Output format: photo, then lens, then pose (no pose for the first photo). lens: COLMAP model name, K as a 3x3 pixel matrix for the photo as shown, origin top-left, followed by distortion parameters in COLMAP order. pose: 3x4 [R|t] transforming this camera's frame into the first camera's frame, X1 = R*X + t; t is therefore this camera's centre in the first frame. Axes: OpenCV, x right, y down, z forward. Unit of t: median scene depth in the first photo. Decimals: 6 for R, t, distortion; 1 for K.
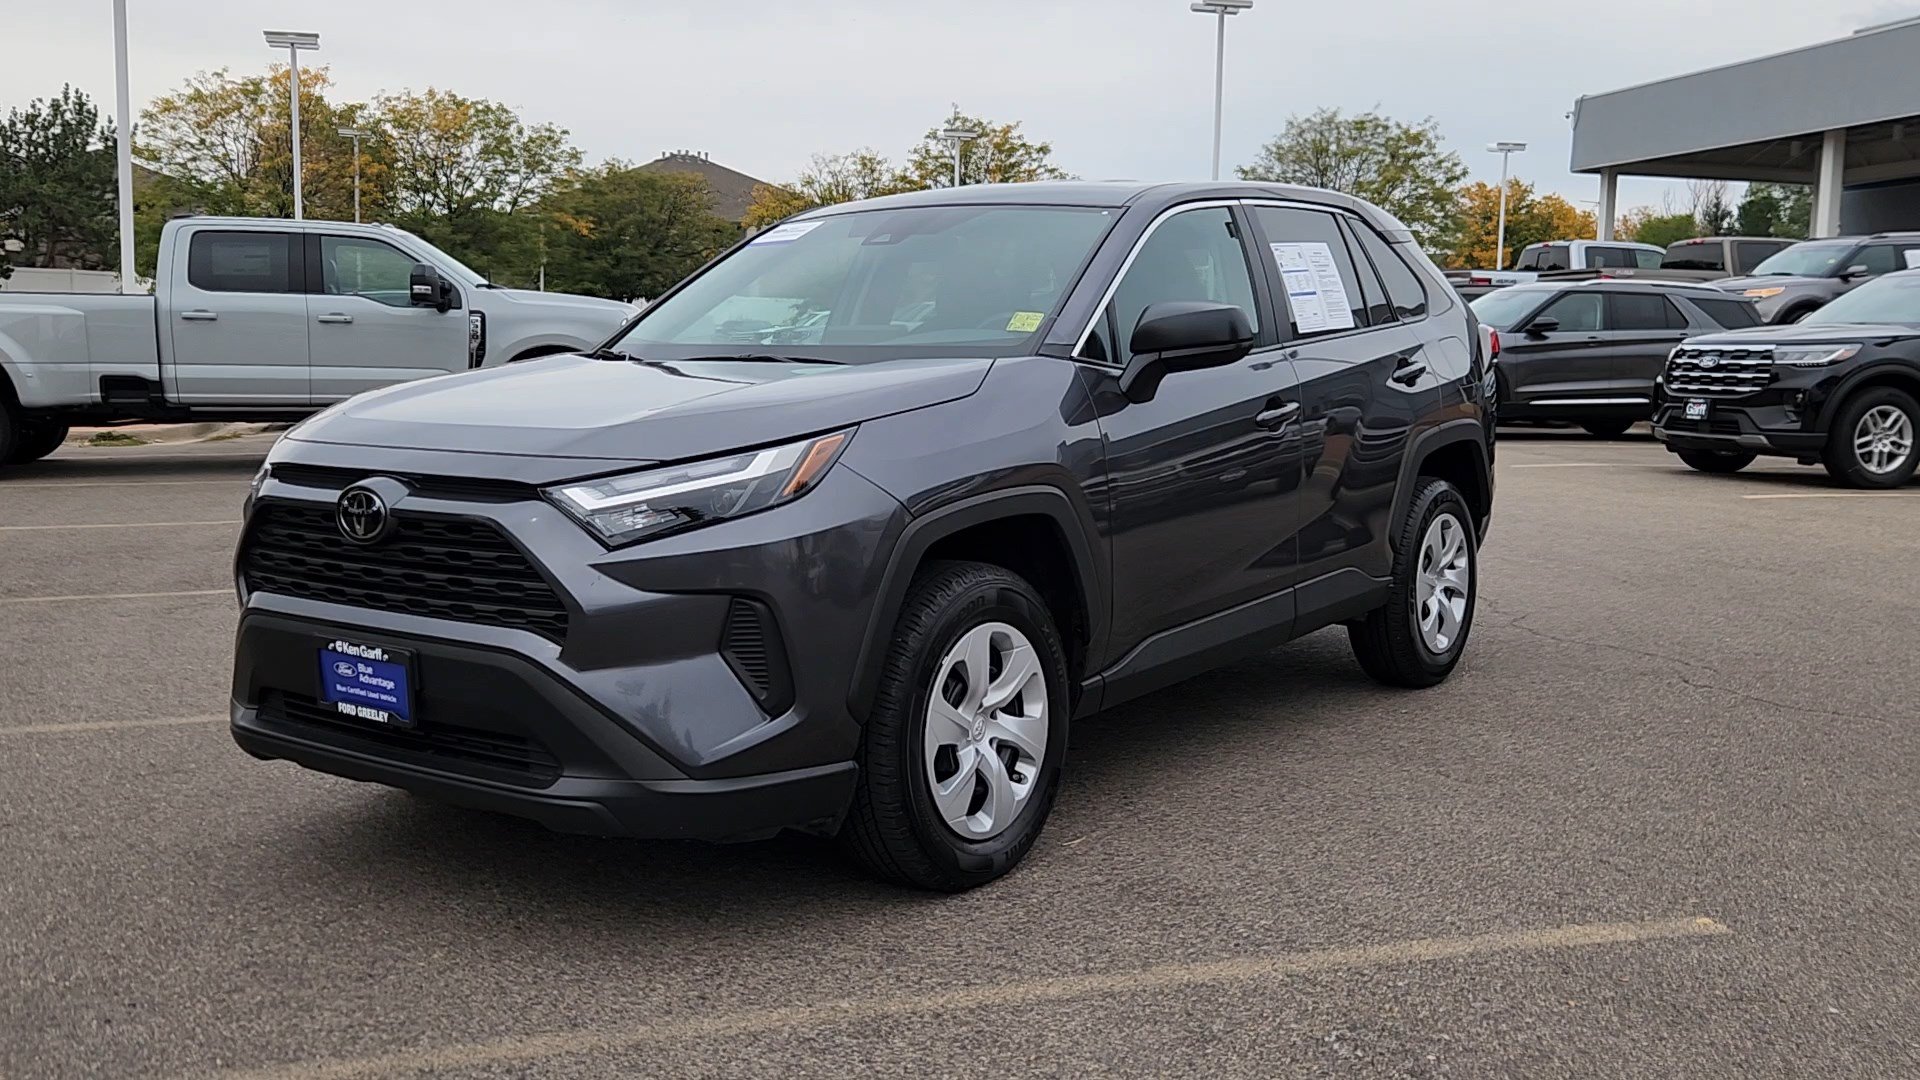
lens RADIAL K [[1781.5, 0, 945.8], [0, 1781.5, 542.9], [0, 0, 1]] dist [0.029348, 0.000000]
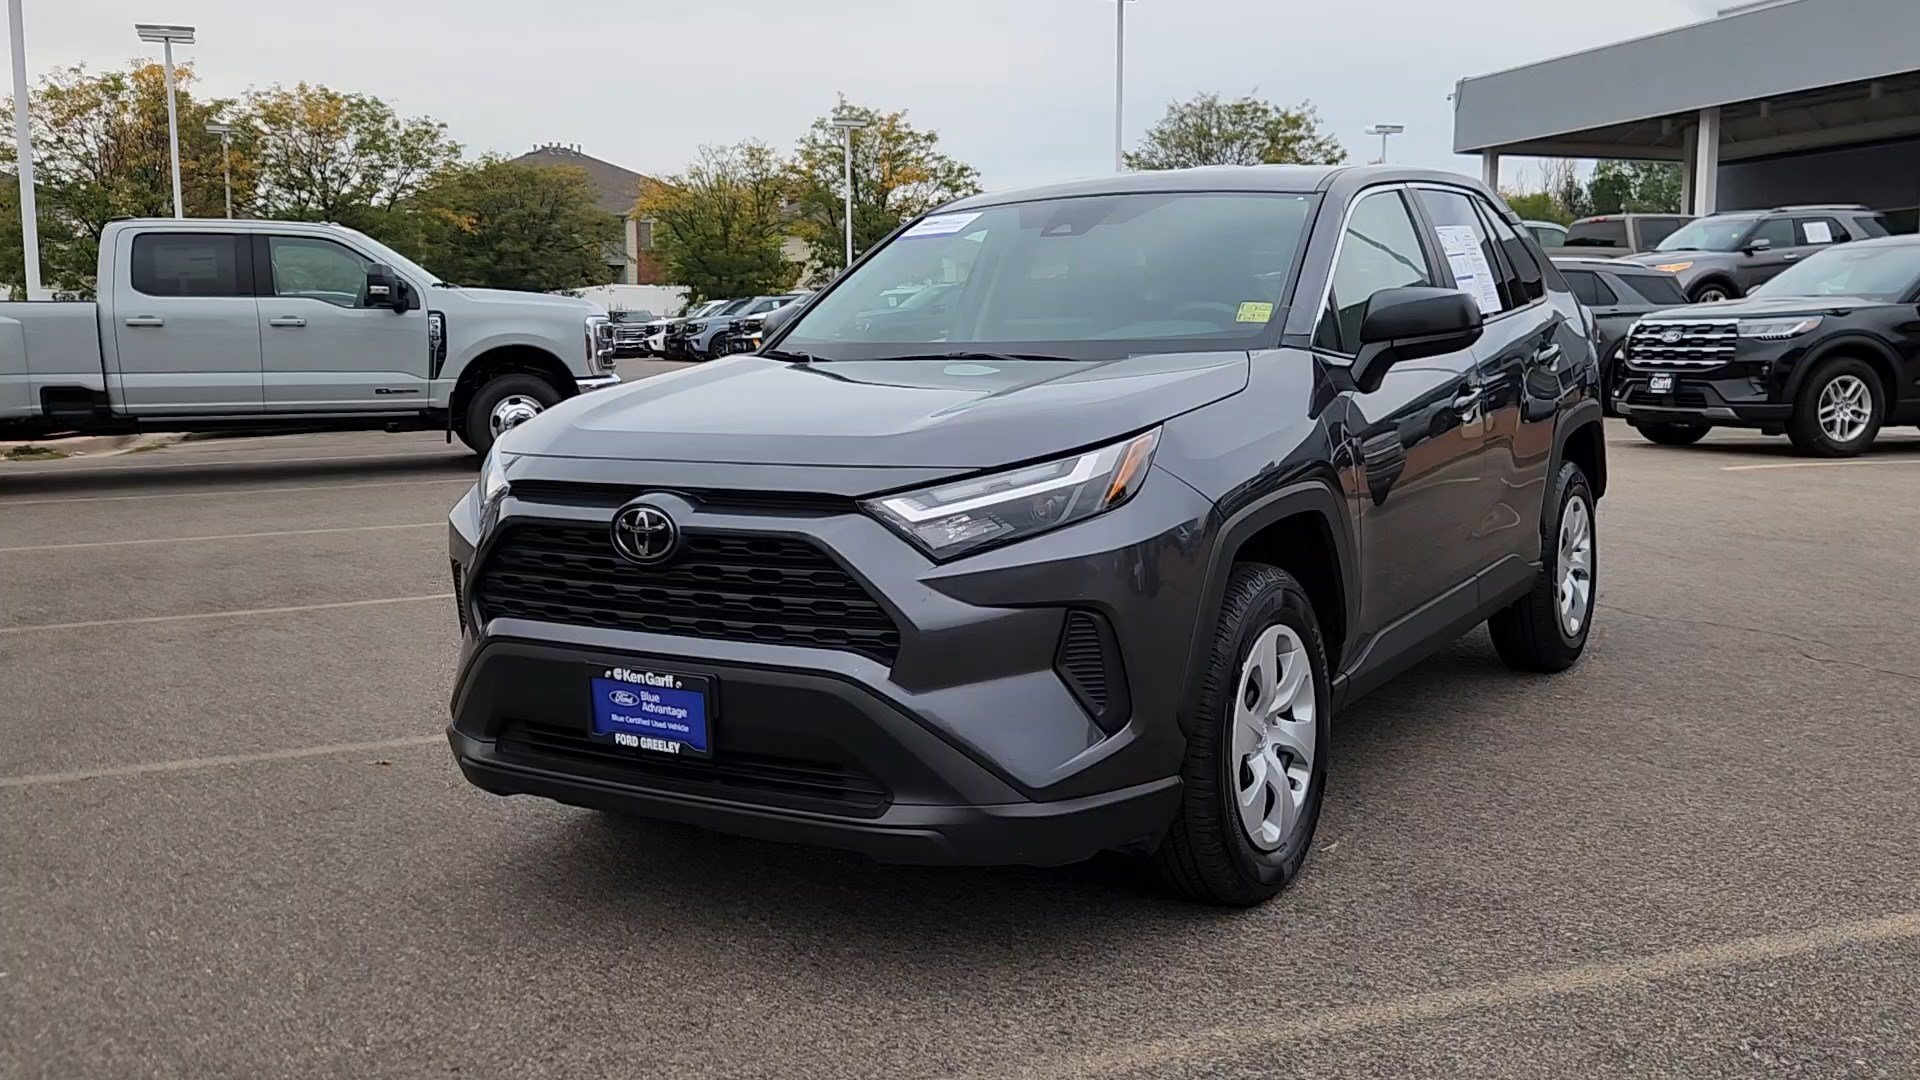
lens RADIAL K [[1781.5, 0, 948.1], [0, 1781.5, 537.3], [0, 0, 1]] dist [0.029348, 0.000000]
pose [[0.996993, -0.029577, 0.071625, -0.057394], [0.029350, 0.999560, 0.004230, -0.003206], [-0.071719, -0.002115, 0.997423, 0.012885]]
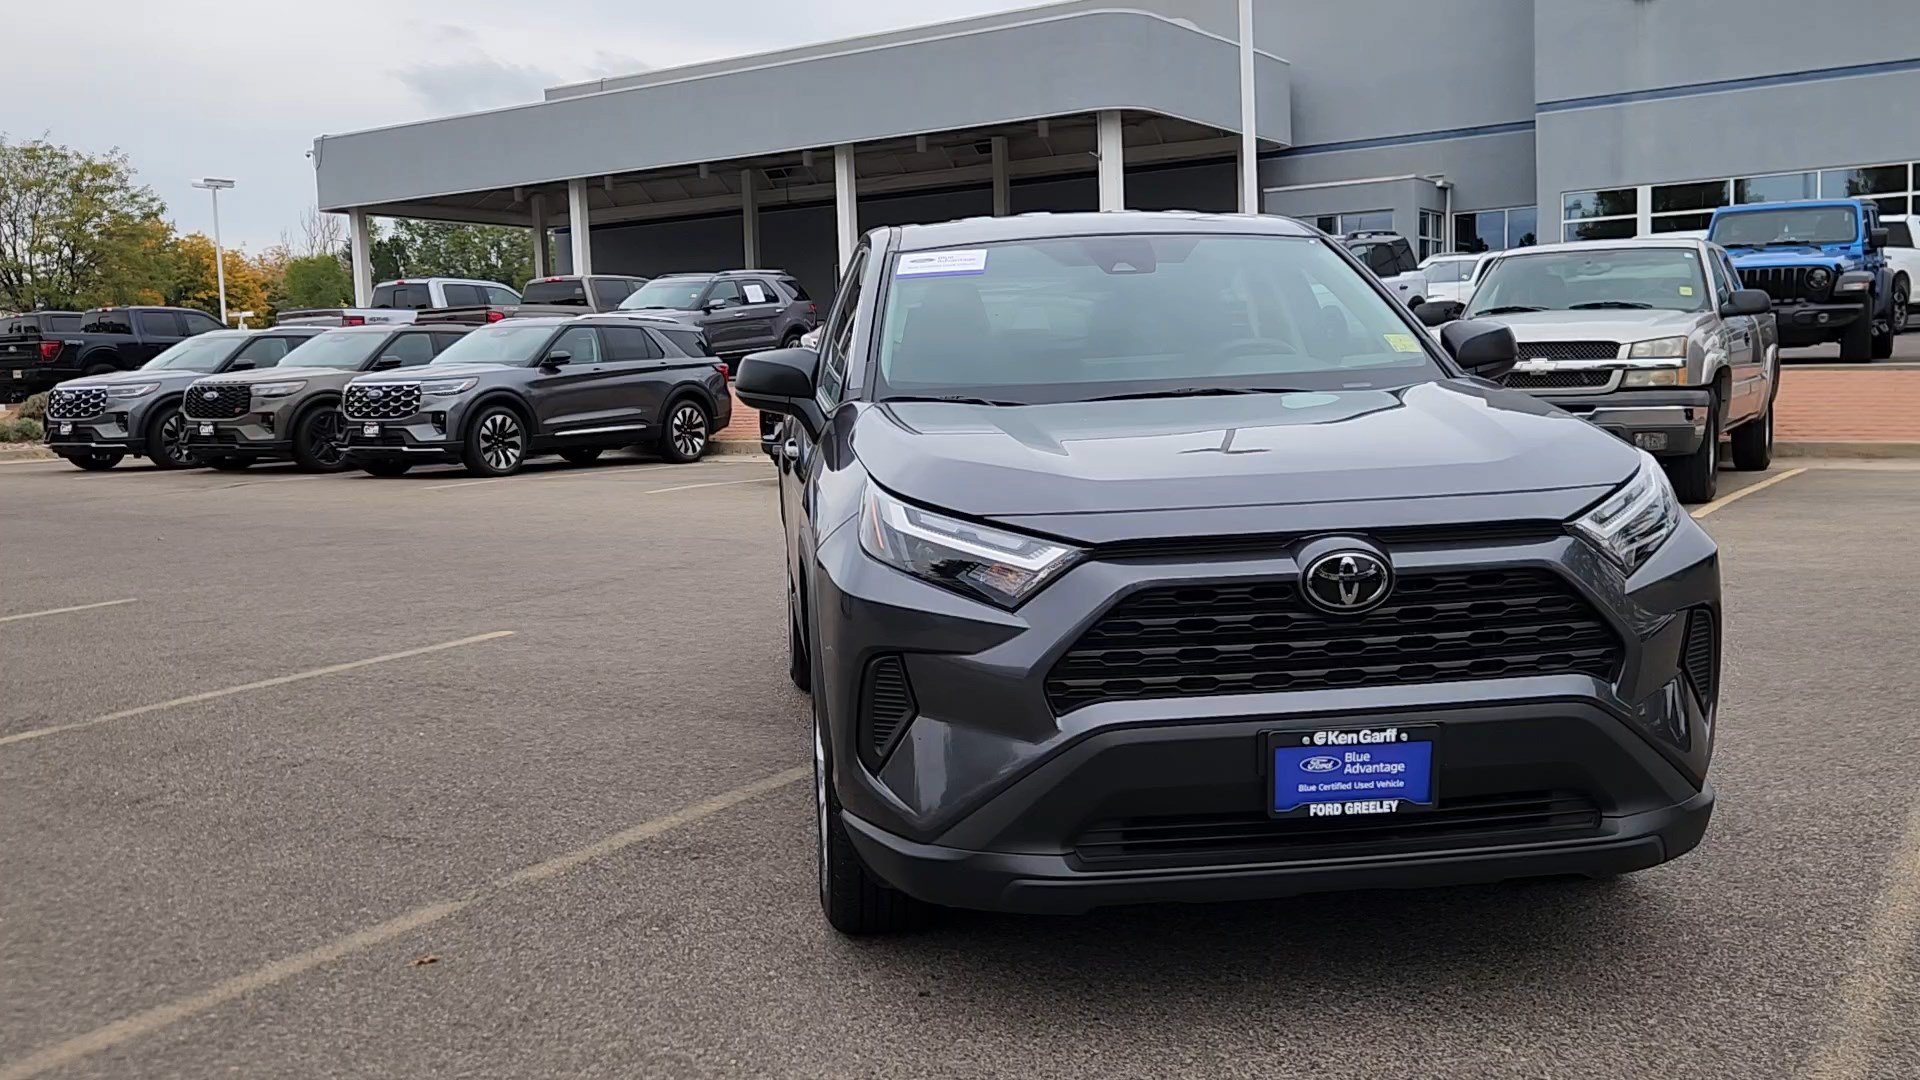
lens RADIAL K [[1781.5, 0, 940.3], [0, 1781.5, 536.2], [0, 0, 1]] dist [0.029348, 0.000000]
pose [[0.738693, -0.103452, 0.666056, -0.256192], [0.120288, 0.992522, 0.020753, -0.019299], [-0.663222, 0.064789, 0.745613, 0.118430]]
